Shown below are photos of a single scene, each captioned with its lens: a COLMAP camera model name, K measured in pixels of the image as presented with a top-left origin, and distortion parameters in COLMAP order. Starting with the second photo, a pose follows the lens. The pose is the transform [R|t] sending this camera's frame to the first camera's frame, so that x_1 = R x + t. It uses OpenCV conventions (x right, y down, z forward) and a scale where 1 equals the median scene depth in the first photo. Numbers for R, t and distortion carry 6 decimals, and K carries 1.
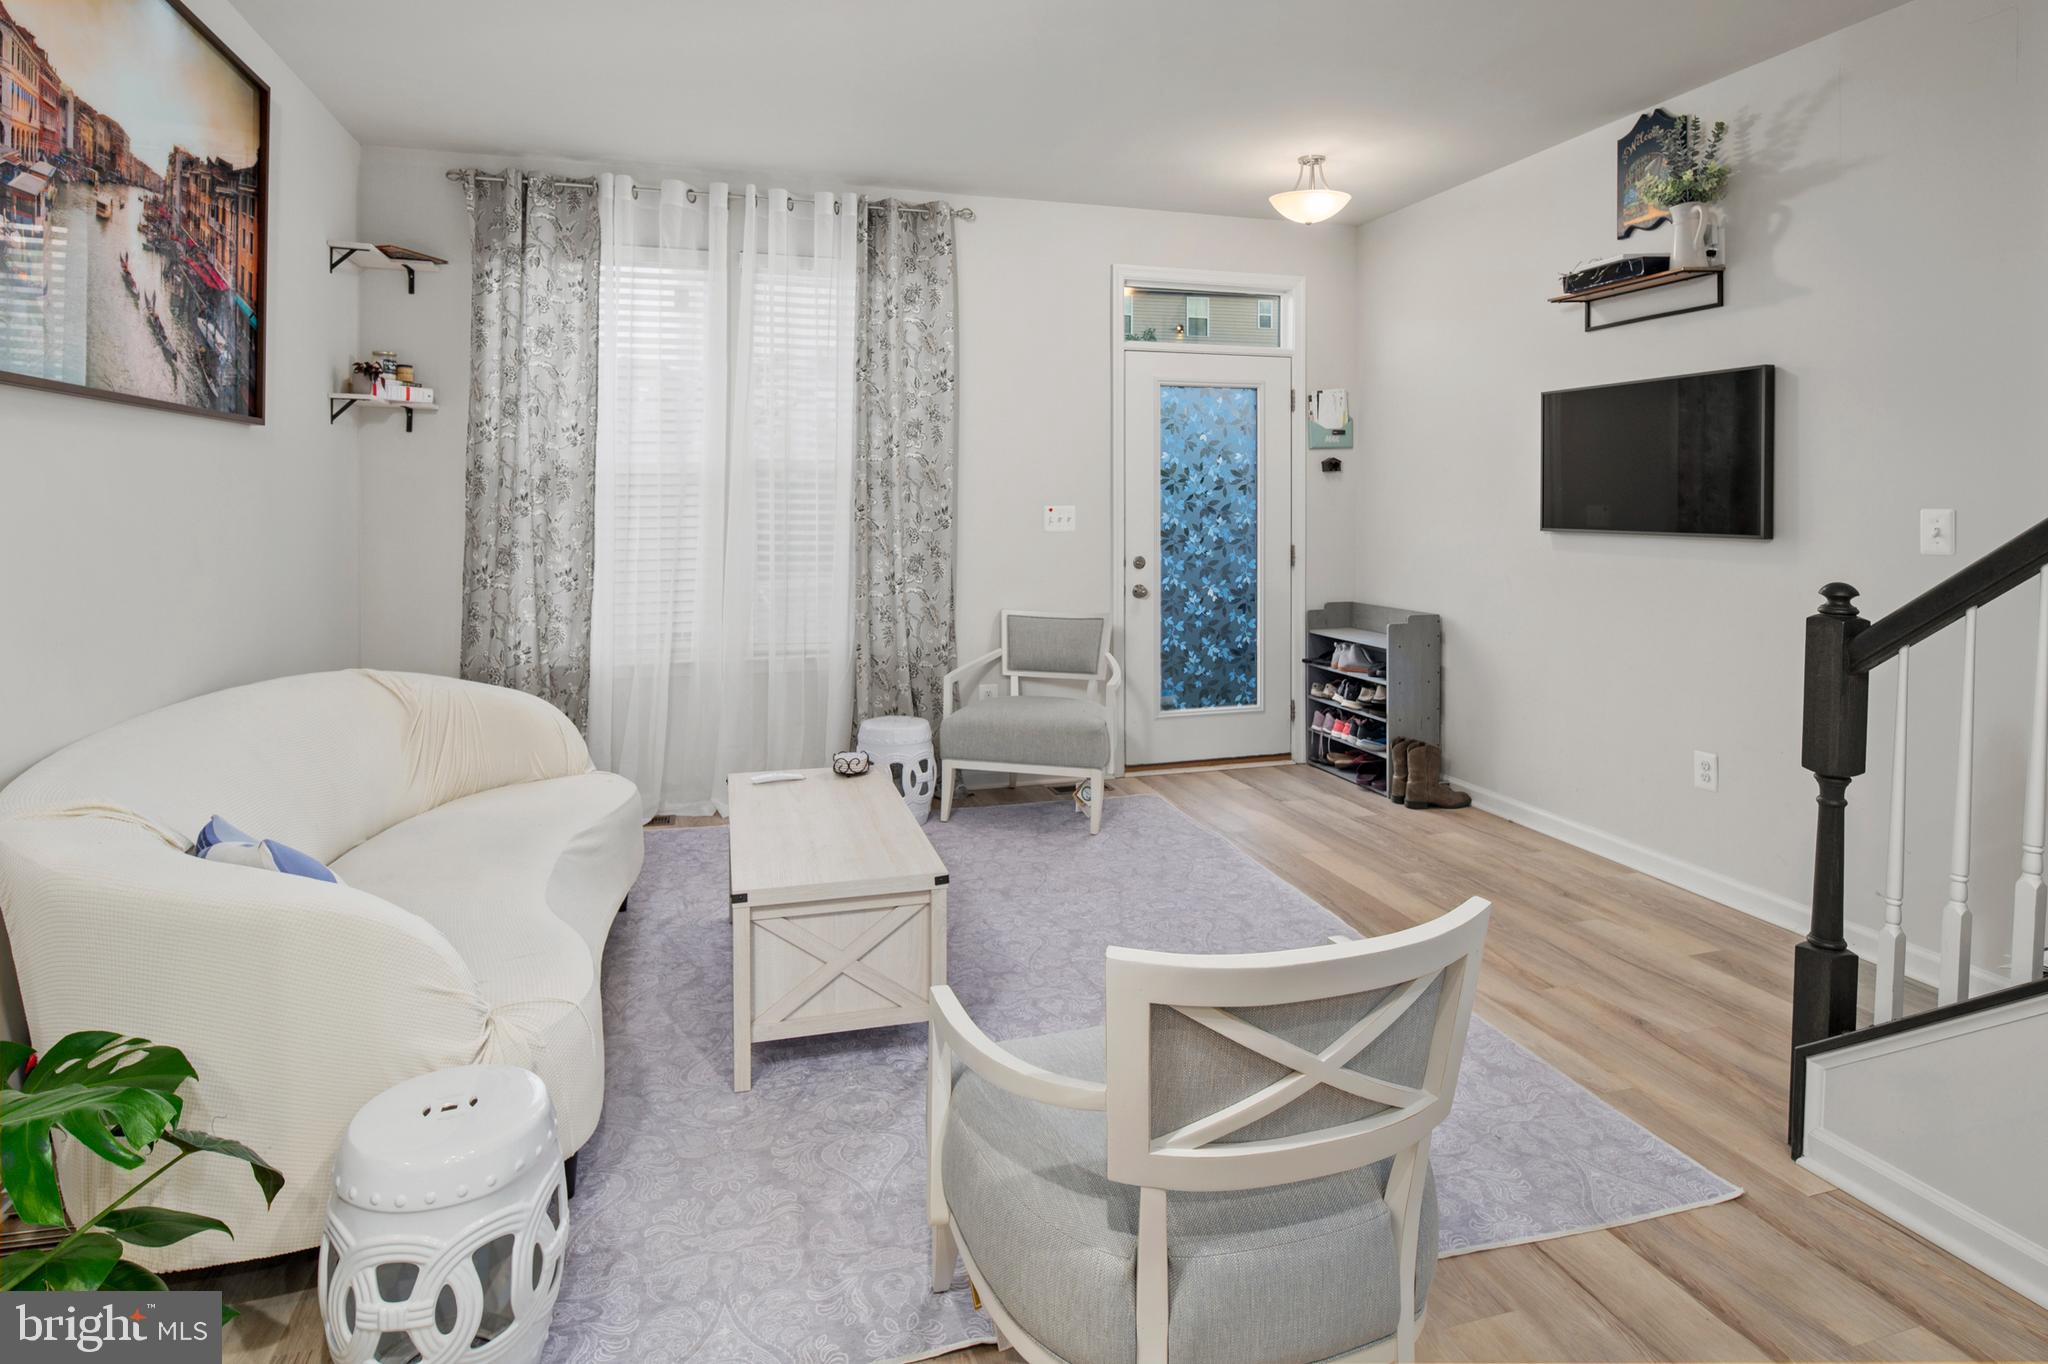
lens RADIAL K [[1102.0, 0, 1018.9], [0, 1102.0, 535.3], [0, 0, 1]] dist [-0.020722, 0.000041]
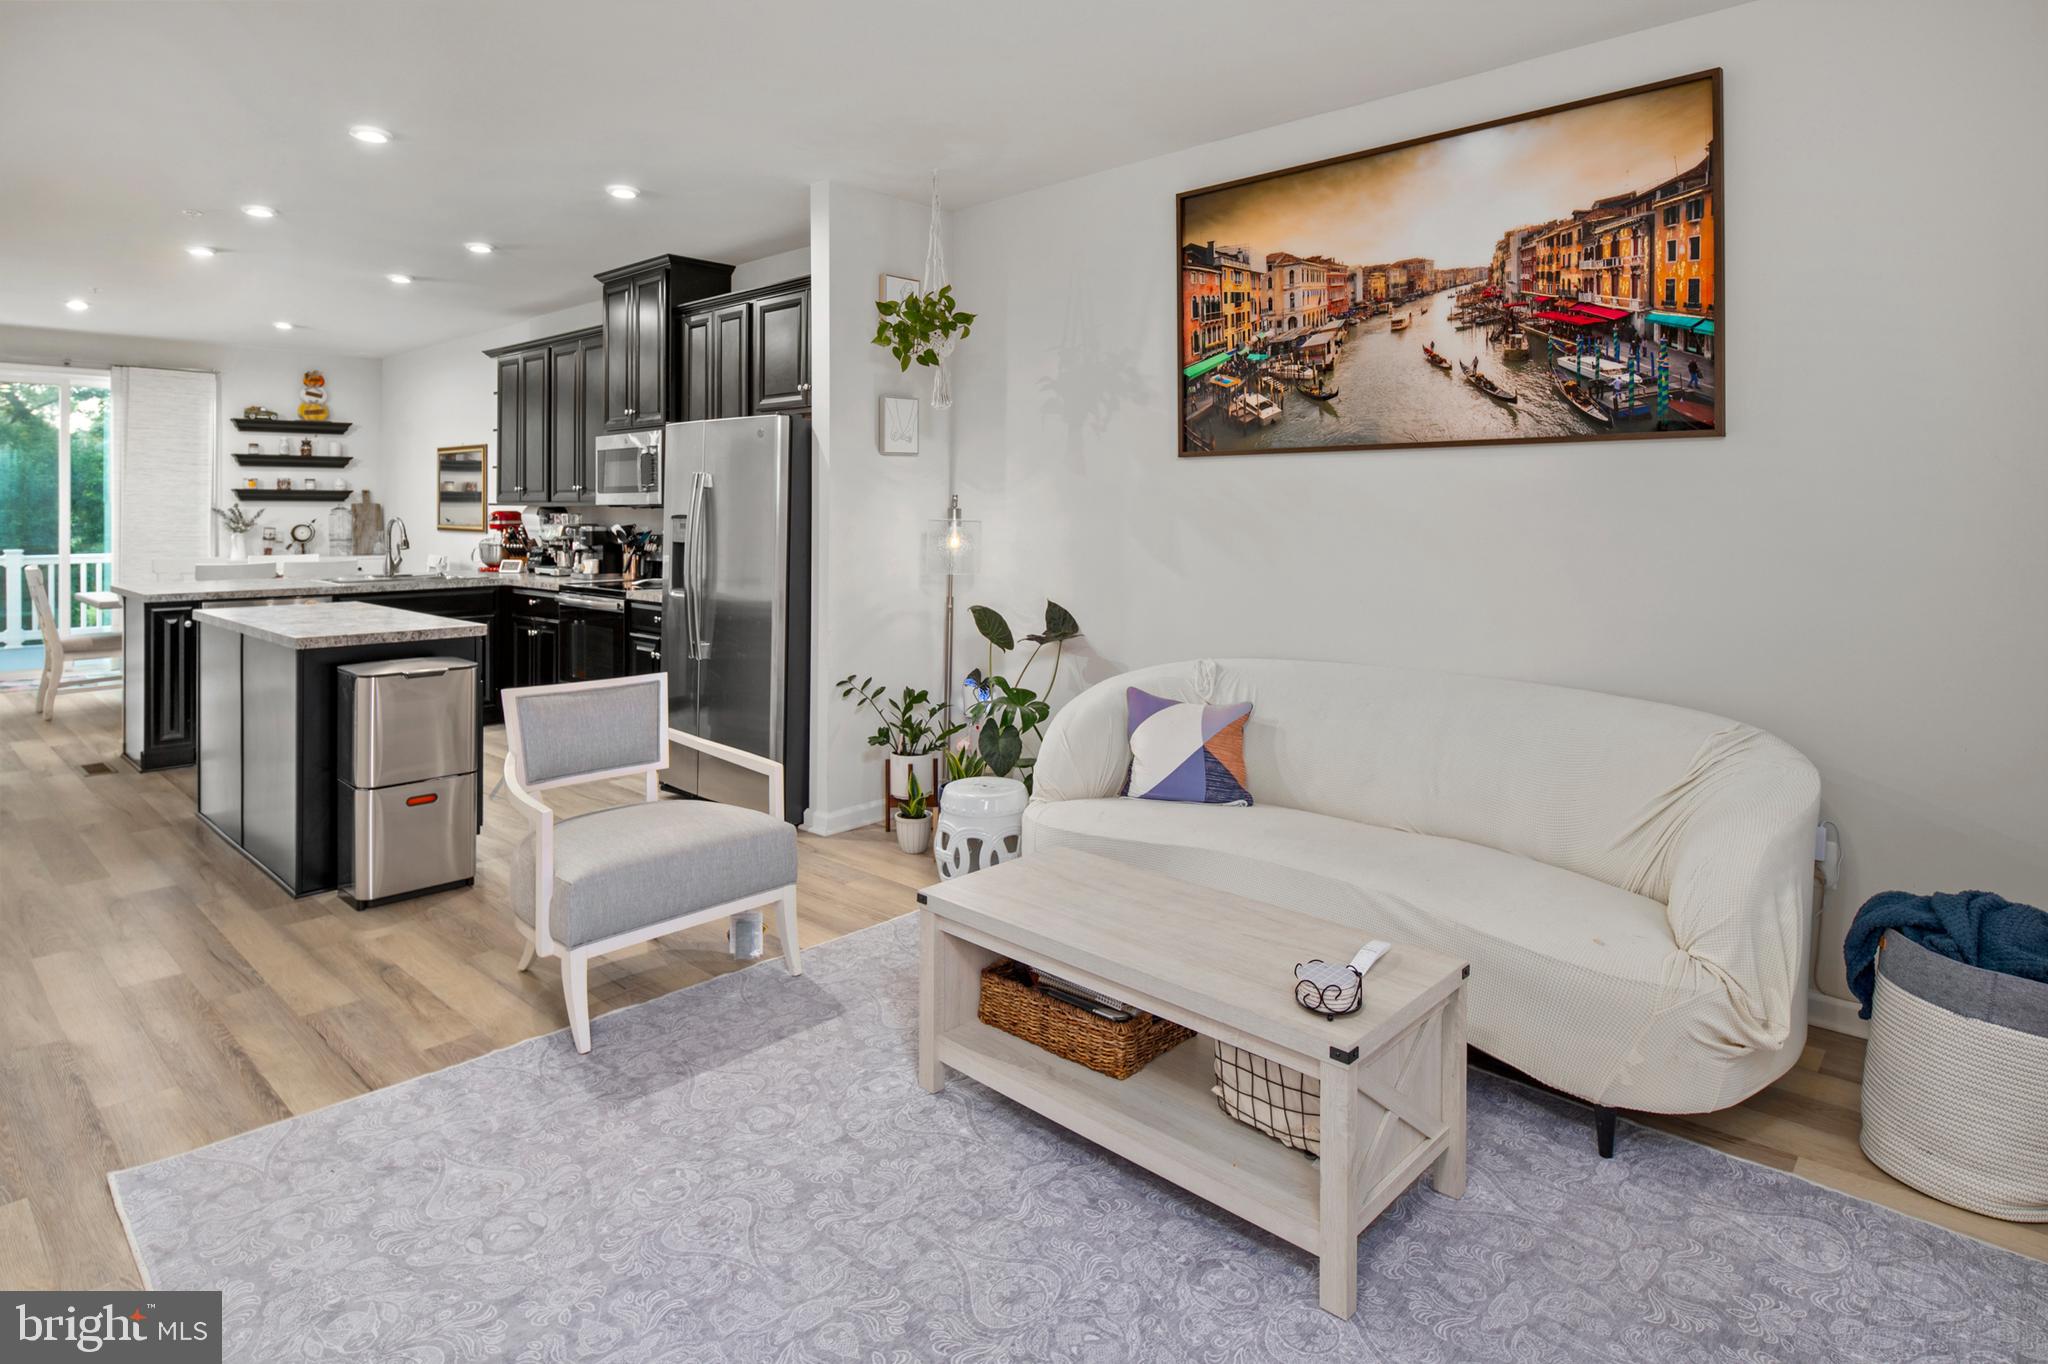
lens RADIAL K [[1102.0, 0, 1018.9], [0, 1102.0, 535.3], [0, 0, 1]] dist [-0.020722, 0.000041]
pose [[-0.863506, 0.004896, -0.504315, 0.328372], [-0.022853, 0.998546, 0.048823, -0.057097], [0.503821, 0.053684, -0.862138, 1.741269]]
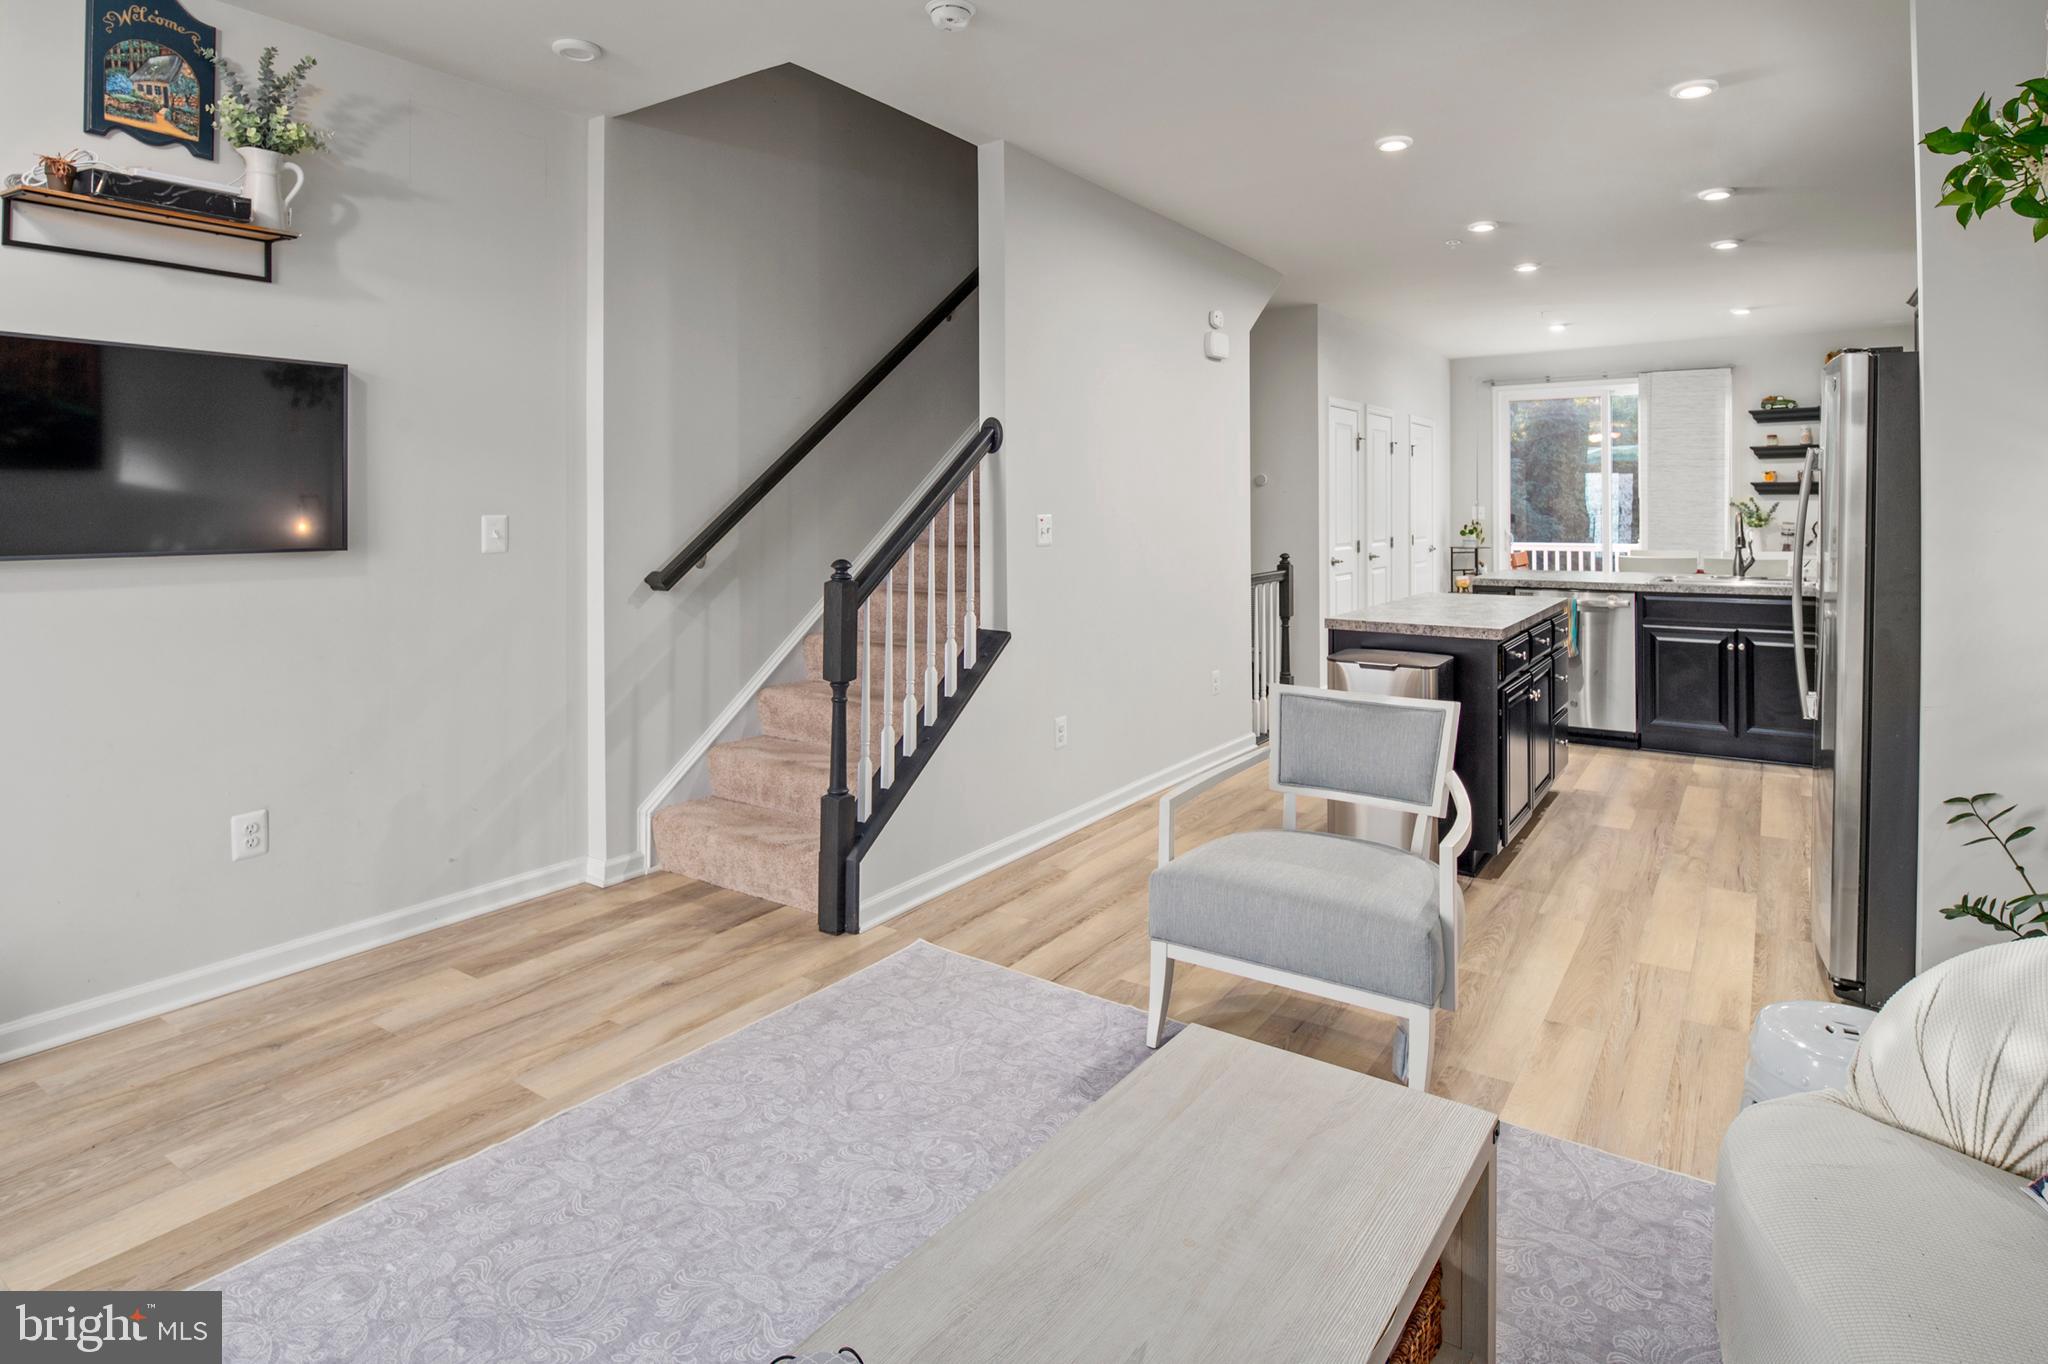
lens RADIAL K [[1095.9, 0, 1013.4], [0, 1095.9, 501.8], [0, 0, 1]] dist [0.001925, 0.000040]
pose [[-0.621276, 0.002604, 0.783587, -0.517423], [0.028383, 0.999413, 0.019183, -0.048936], [-0.783077, 0.034159, -0.620985, 1.419469]]
